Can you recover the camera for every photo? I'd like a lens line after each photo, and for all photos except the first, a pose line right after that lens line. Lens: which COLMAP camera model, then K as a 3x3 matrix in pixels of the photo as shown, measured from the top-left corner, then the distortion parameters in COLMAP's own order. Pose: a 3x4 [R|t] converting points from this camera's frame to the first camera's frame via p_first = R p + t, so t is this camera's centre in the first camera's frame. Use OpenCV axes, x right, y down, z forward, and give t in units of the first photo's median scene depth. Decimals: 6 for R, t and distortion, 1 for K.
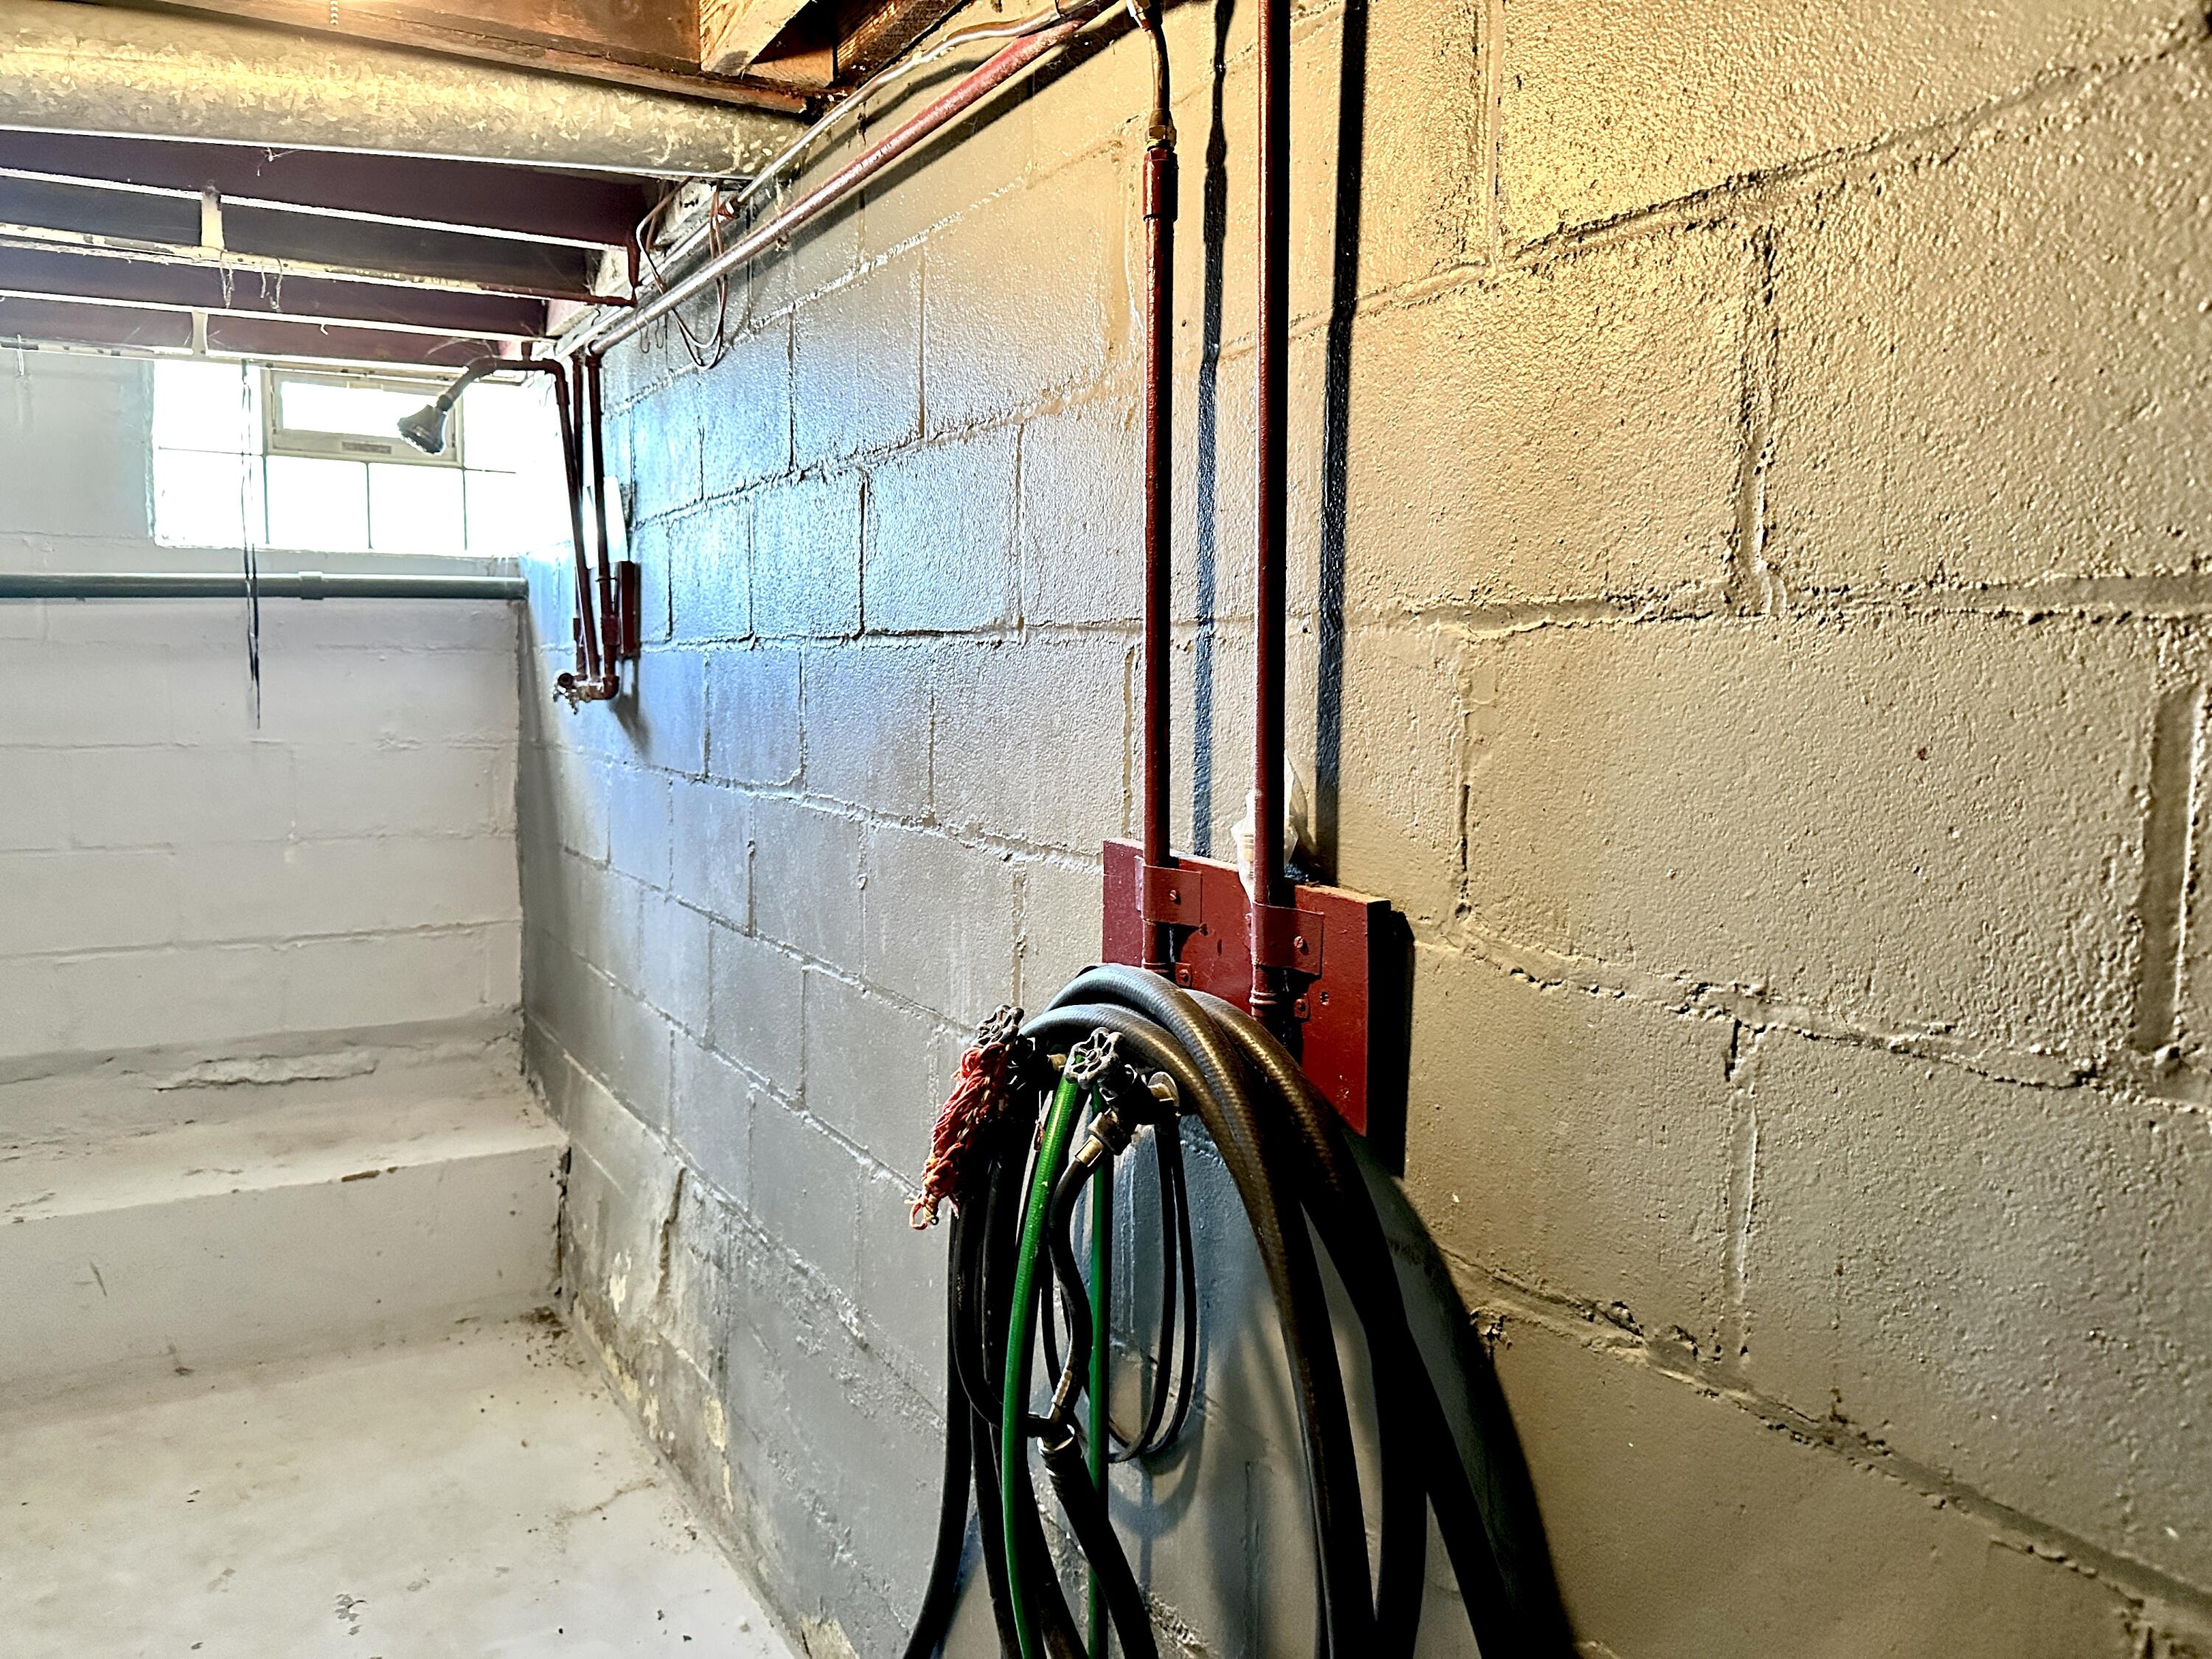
lens RADIAL K [[1554.0, 0, 1098.0], [0, 1554.0, 824.3], [0, 0, 1]] dist [0.047501, -0.062635]
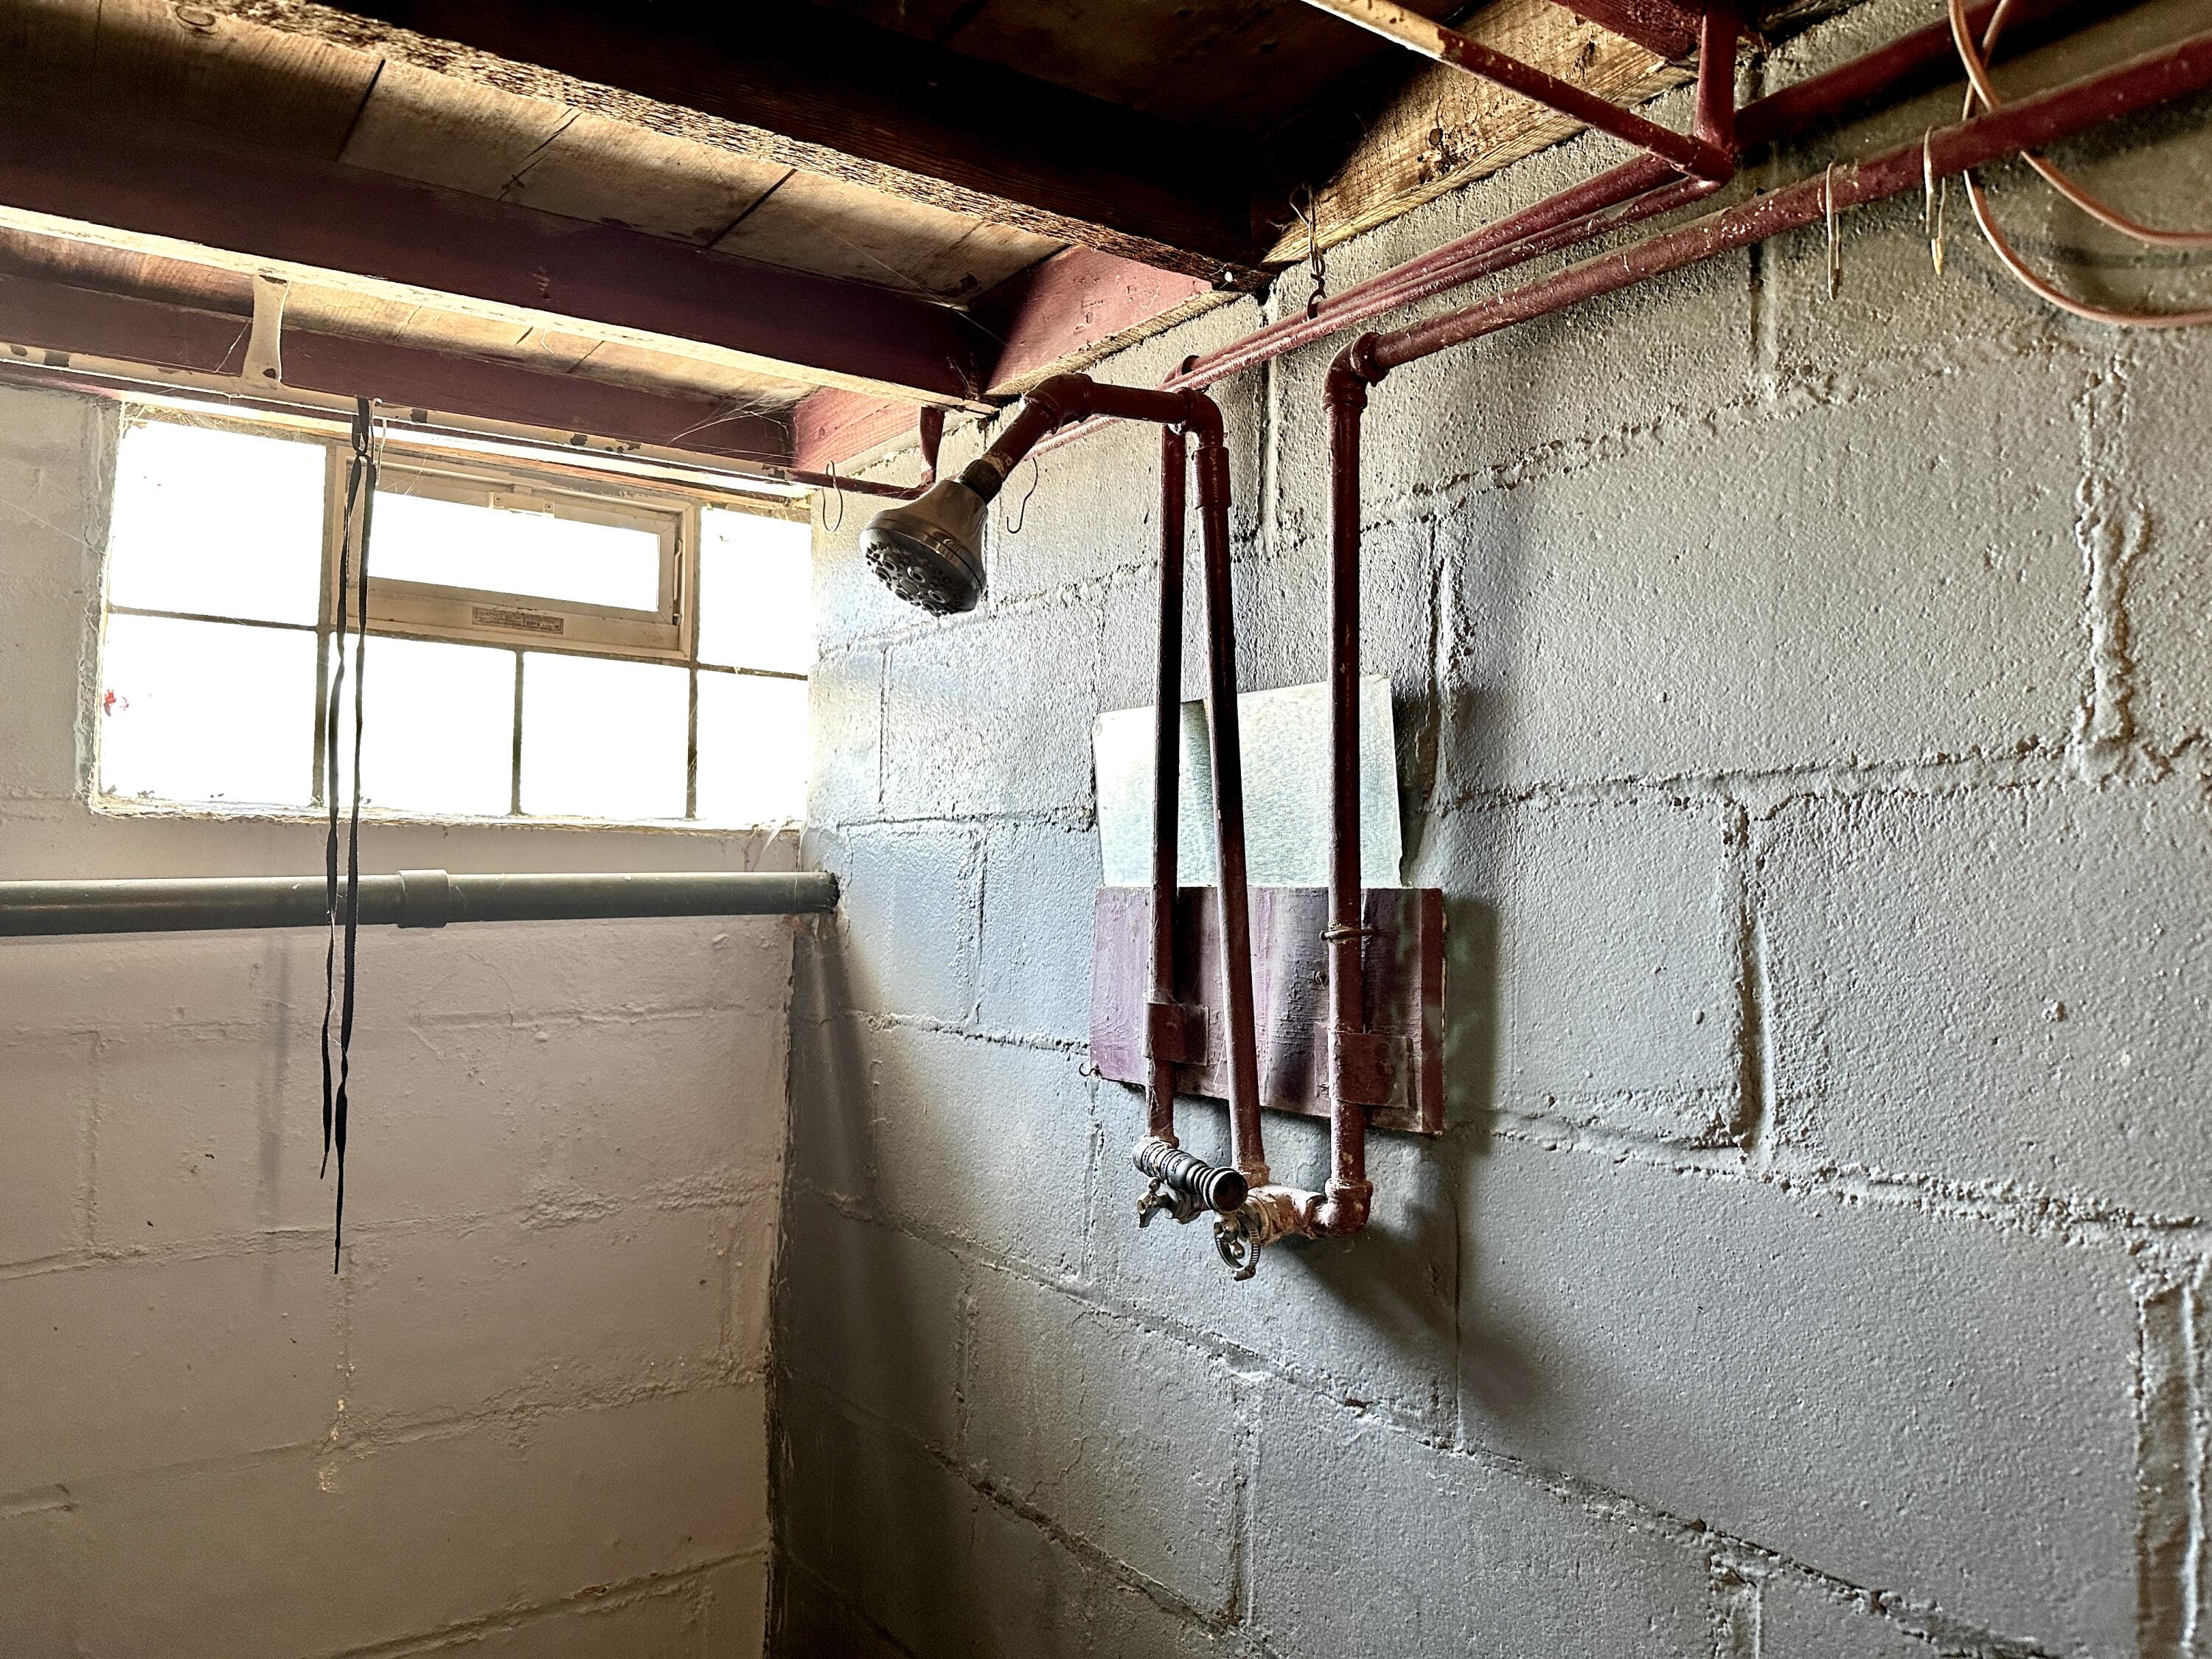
lens RADIAL K [[1554.0, 0, 1097.9], [0, 1554.0, 833.6], [0, 0, 1]] dist [0.047501, -0.062635]
pose [[0.994907, 0.008700, 0.100424, -0.342284], [0.004597, 0.991315, -0.131429, -0.106836], [-0.100696, 0.131221, 0.986226, 0.503548]]
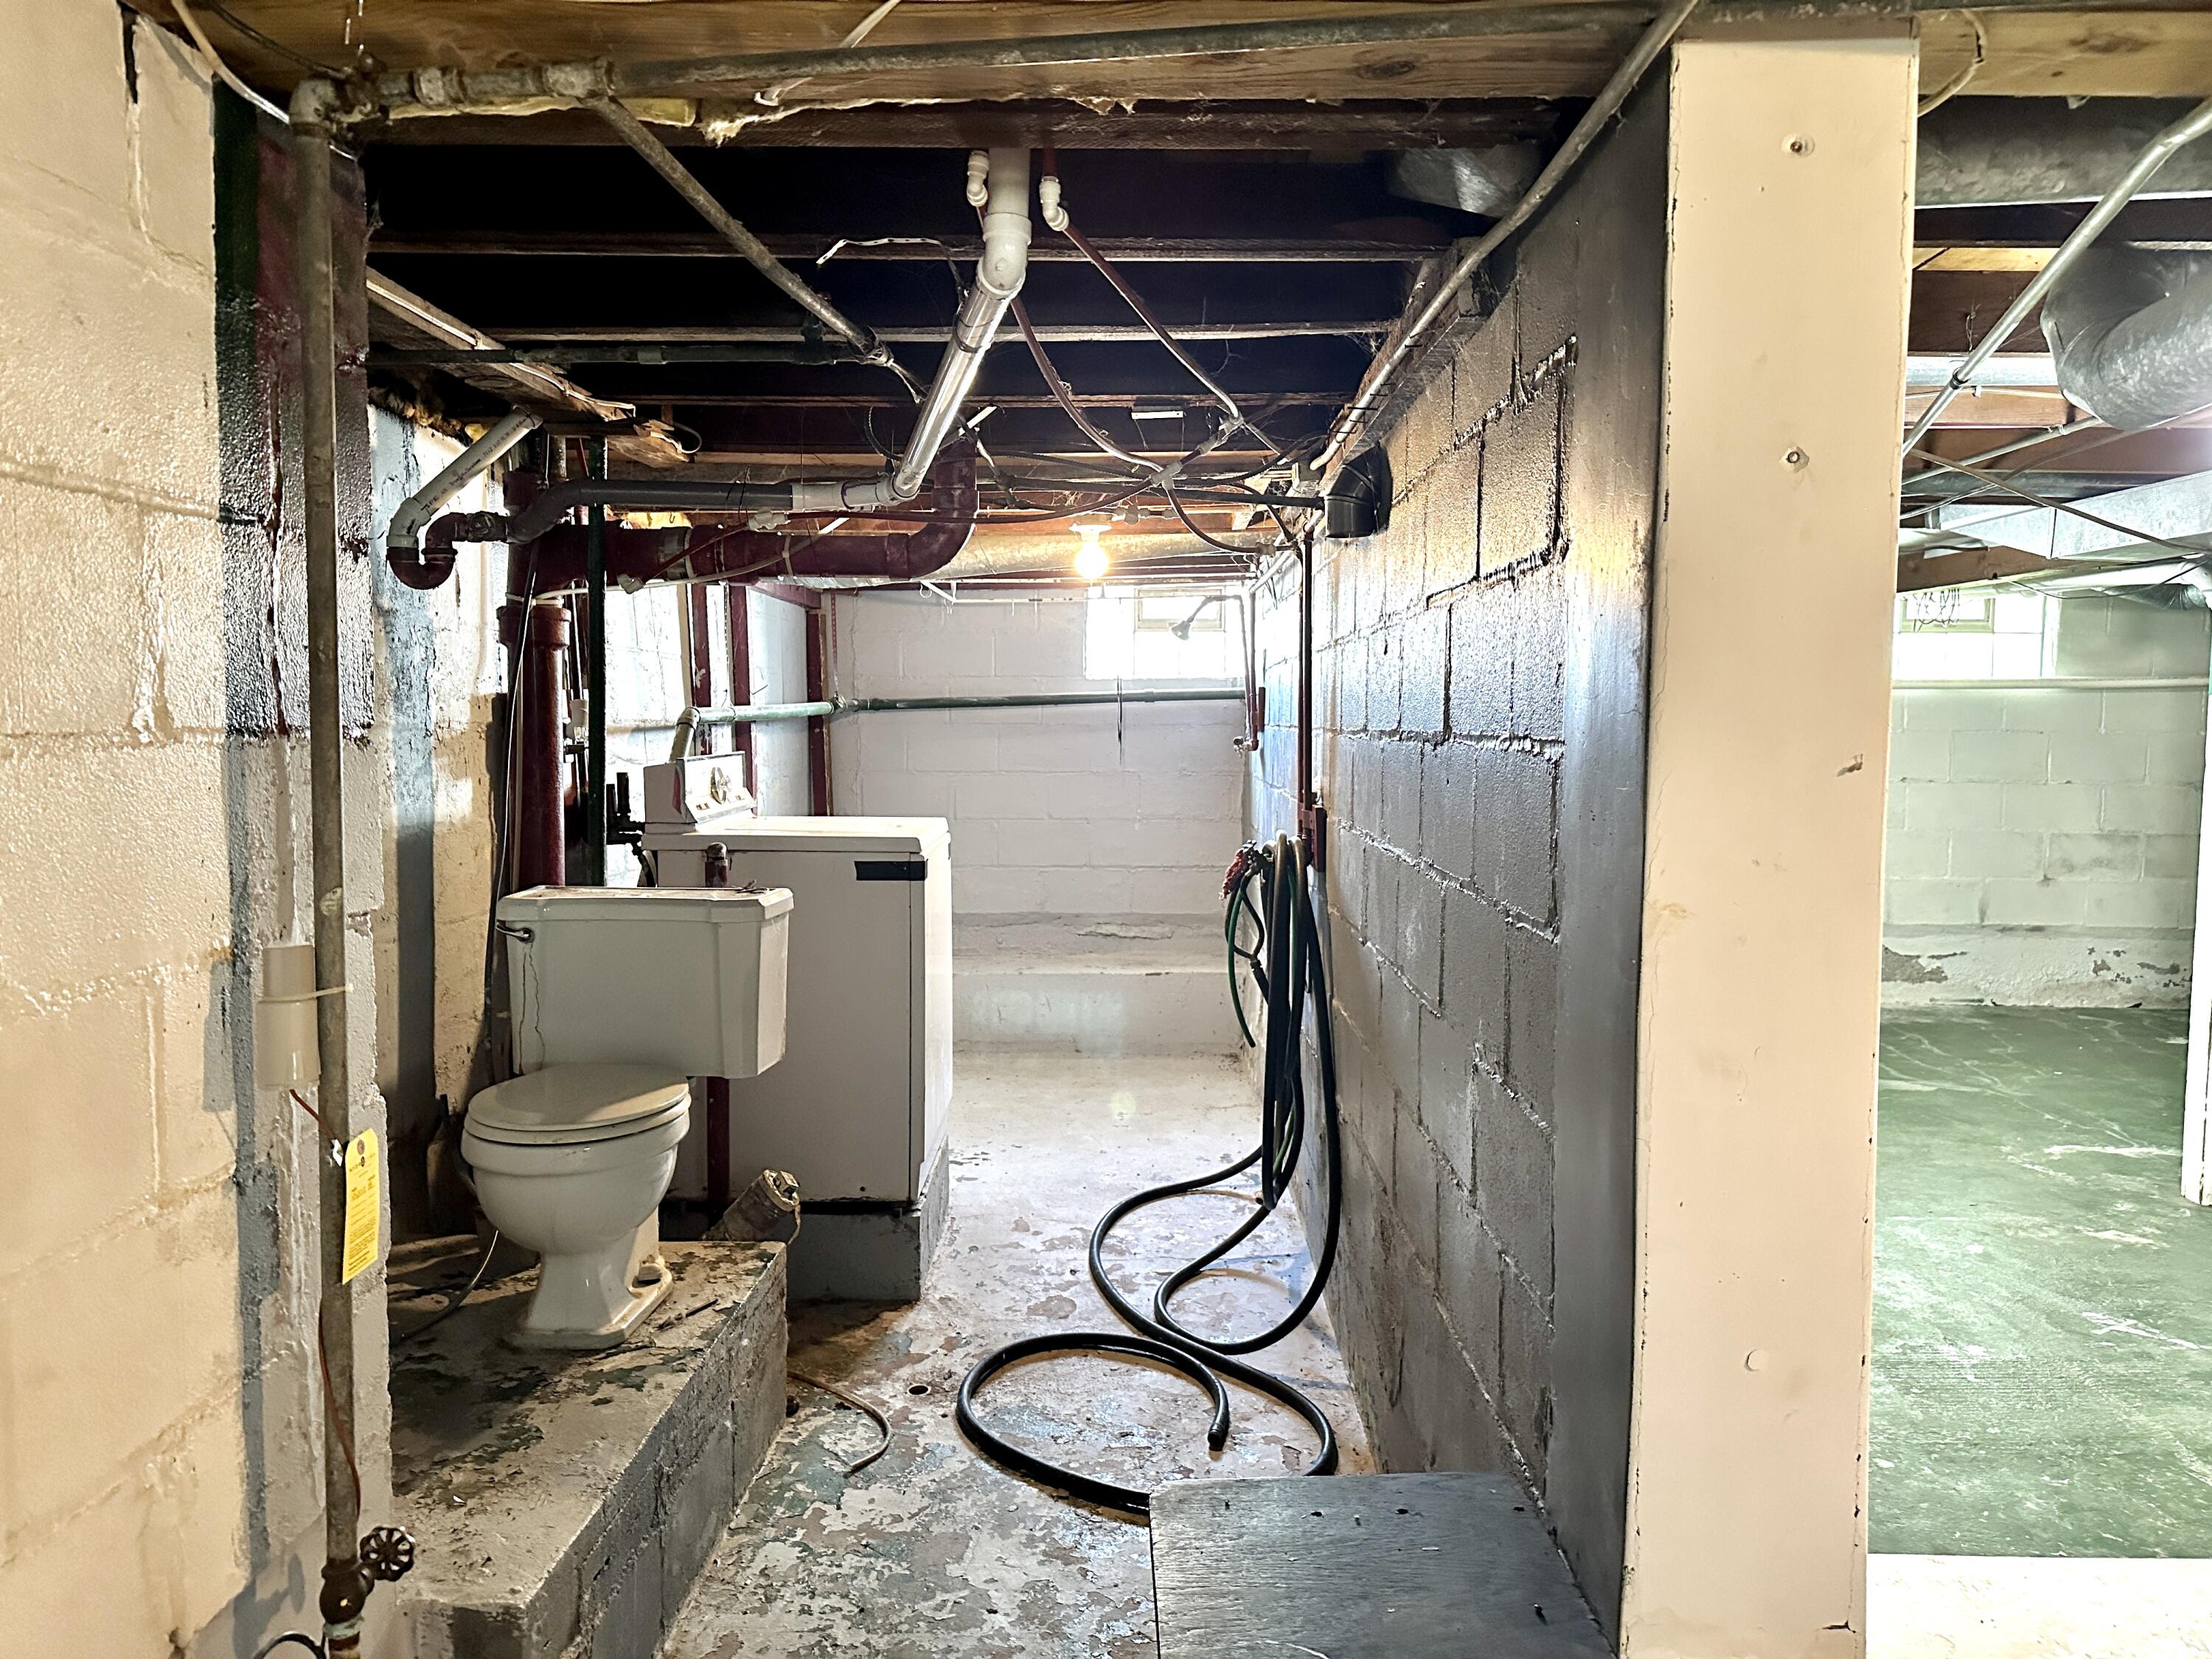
lens RADIAL K [[1554.0, 0, 1104.5], [0, 1554.0, 824.8], [0, 0, 1]] dist [0.047501, -0.062635]
pose [[0.845851, 0.031560, -0.532484, 0.531309], [-0.039366, 0.999219, -0.003309, 0.026772], [0.531964, 0.023760, 0.846433, -0.744102]]
